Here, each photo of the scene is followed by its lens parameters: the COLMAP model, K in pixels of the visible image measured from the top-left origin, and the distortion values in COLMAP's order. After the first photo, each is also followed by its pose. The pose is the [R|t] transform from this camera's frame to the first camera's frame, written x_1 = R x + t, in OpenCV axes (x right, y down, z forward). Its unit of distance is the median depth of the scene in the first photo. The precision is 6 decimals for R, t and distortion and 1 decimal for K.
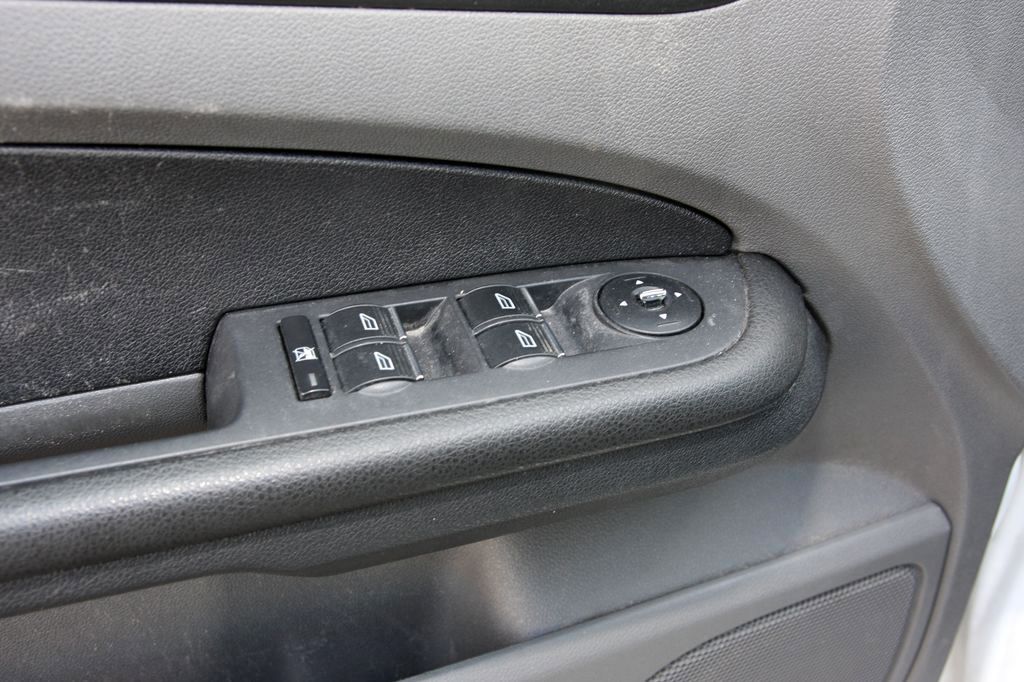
lens RADIAL K [[1162.6, 0, 512.0], [0, 1162.6, 341.0], [0, 0, 1]] dist [0.002337, 0.007185]
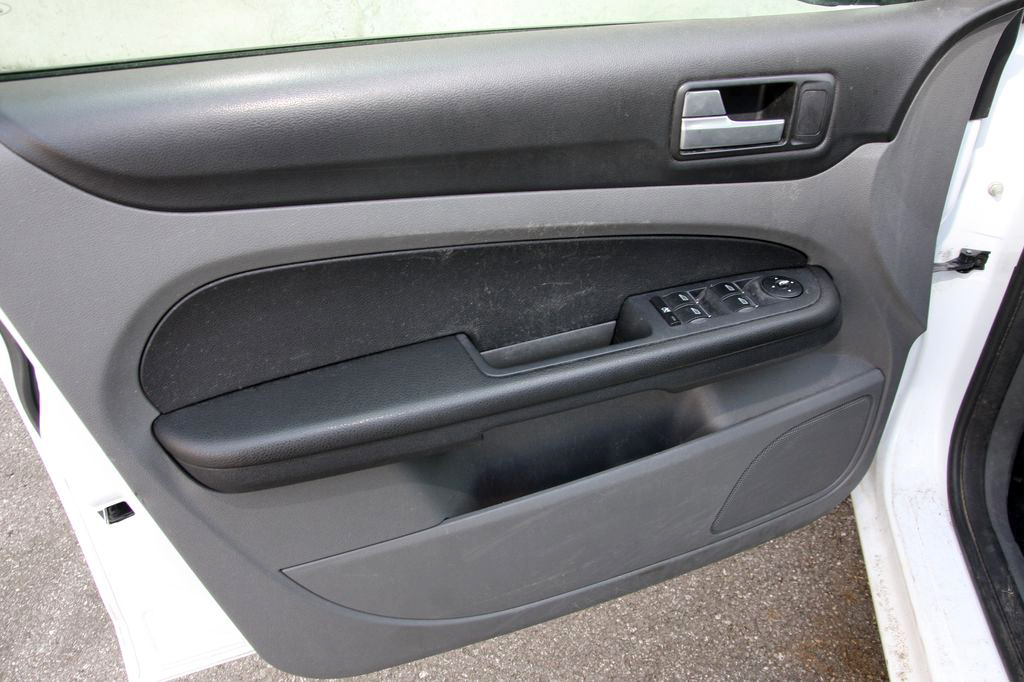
lens RADIAL K [[777.6, 0, 512.0], [0, 777.6, 341.0], [0, 0, 1]] dist [-0.147224, 0.112052]
pose [[0.998715, -0.049075, -0.012682, -0.474041], [0.049170, 0.998764, 0.007268, 0.048363], [0.012310, -0.007882, 0.999893, -0.721884]]
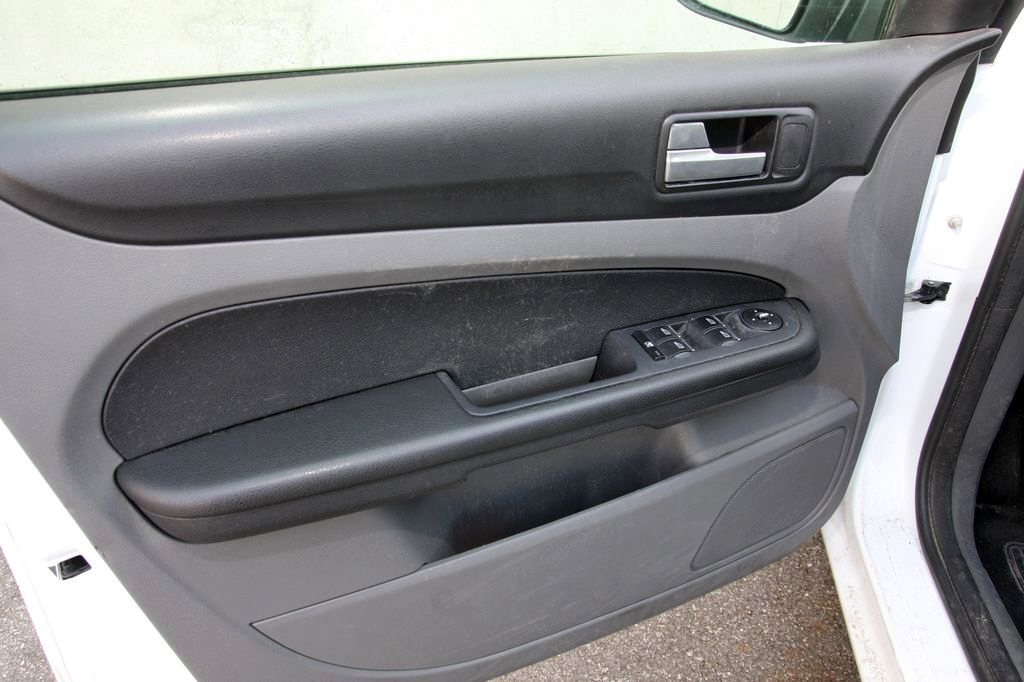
lens RADIAL K [[777.6, 0, 512.0], [0, 777.6, 341.0], [0, 0, 1]] dist [-0.147224, 0.112052]
pose [[0.996483, -0.059331, 0.059181, -0.545862], [0.061381, 0.997554, -0.033443, 0.039728], [-0.057052, 0.036958, 0.997687, -0.672922]]
